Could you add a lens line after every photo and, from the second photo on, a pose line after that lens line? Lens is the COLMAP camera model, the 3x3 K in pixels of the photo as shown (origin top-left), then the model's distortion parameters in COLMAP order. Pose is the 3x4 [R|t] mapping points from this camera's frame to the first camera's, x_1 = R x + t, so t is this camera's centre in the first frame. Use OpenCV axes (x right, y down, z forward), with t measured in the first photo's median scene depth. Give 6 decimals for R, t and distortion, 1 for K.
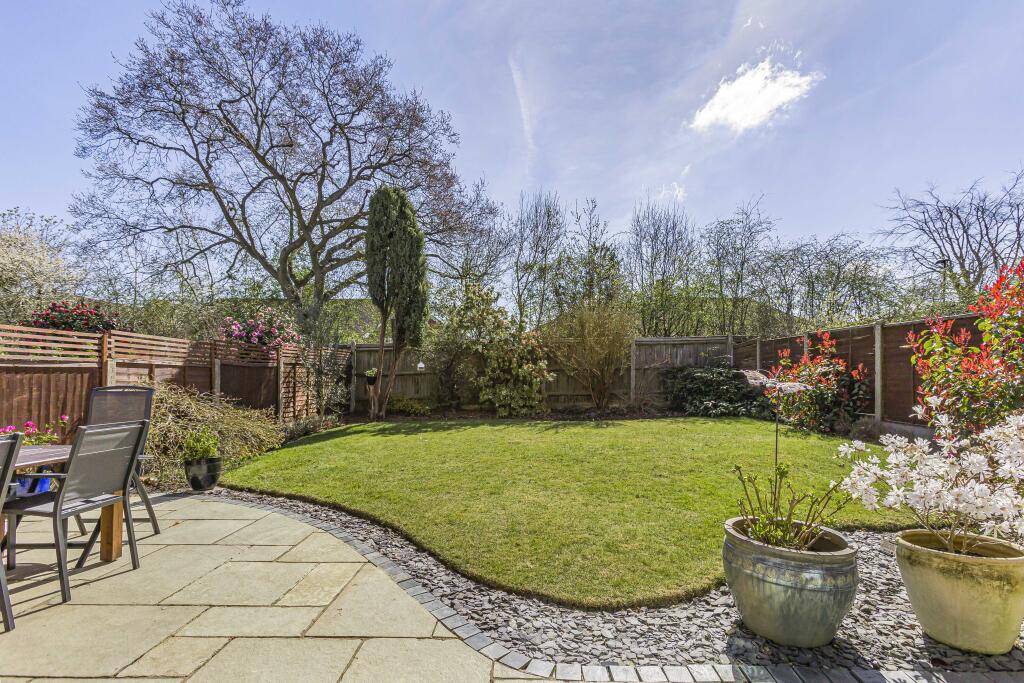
lens RADIAL K [[506.9, 0, 510.4], [0, 506.9, 367.2], [0, 0, 1]] dist [-0.001132, 0.012958]
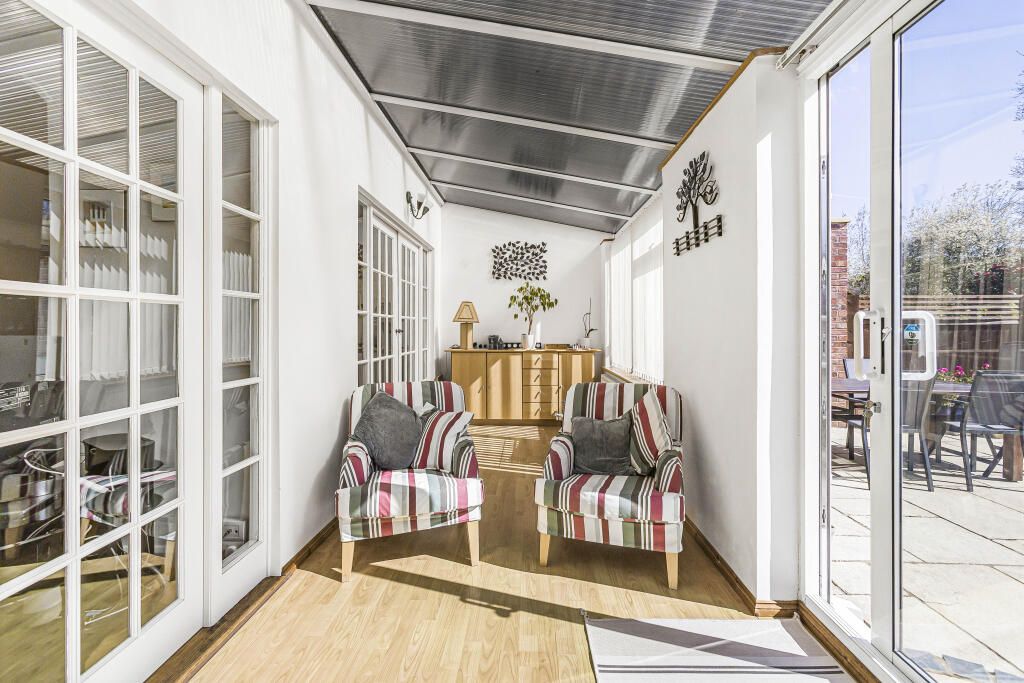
lens RADIAL K [[452.7, 0, 524.0], [0, 452.7, 328.0], [0, 0, 1]] dist [-0.020229, 0.016003]
pose [[0.020587, -0.002309, -0.999785, 0.056985], [0.020968, 0.999778, -0.001878, -0.004261], [0.999568, -0.020925, 0.020630, -0.040746]]
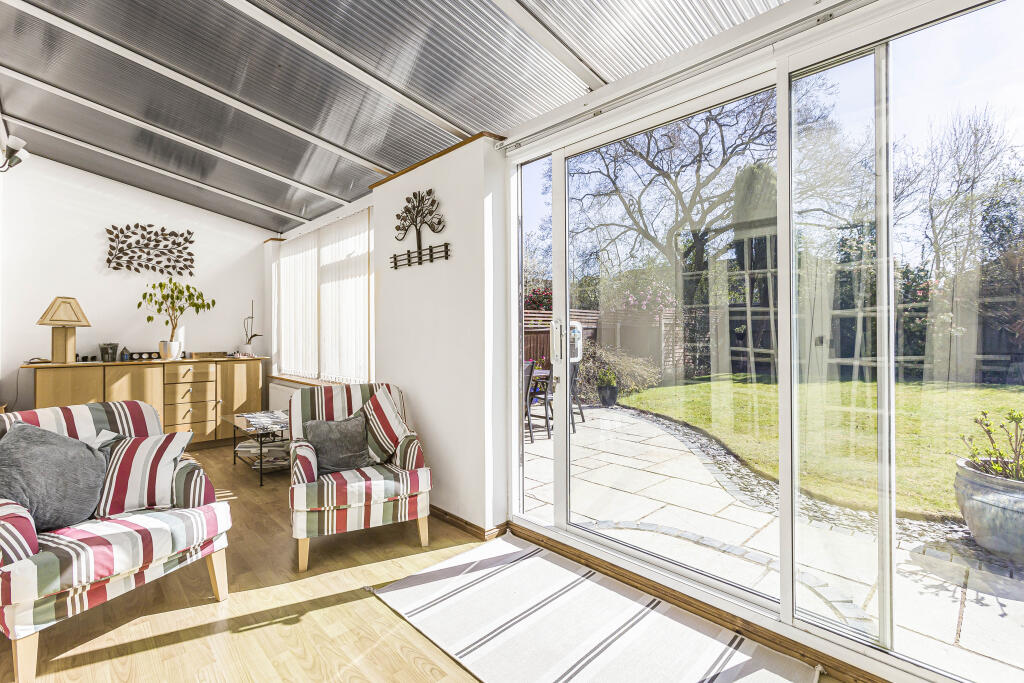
lens RADIAL K [[458.4, 0, 514.5], [0, 458.4, 330.2], [0, 0, 1]] dist [0.000071, 0.000816]
pose [[0.720195, -0.009904, -0.693701, 0.061922], [0.019845, 0.999783, 0.006329, -0.004556], [0.693488, -0.018324, 0.720235, -0.080767]]
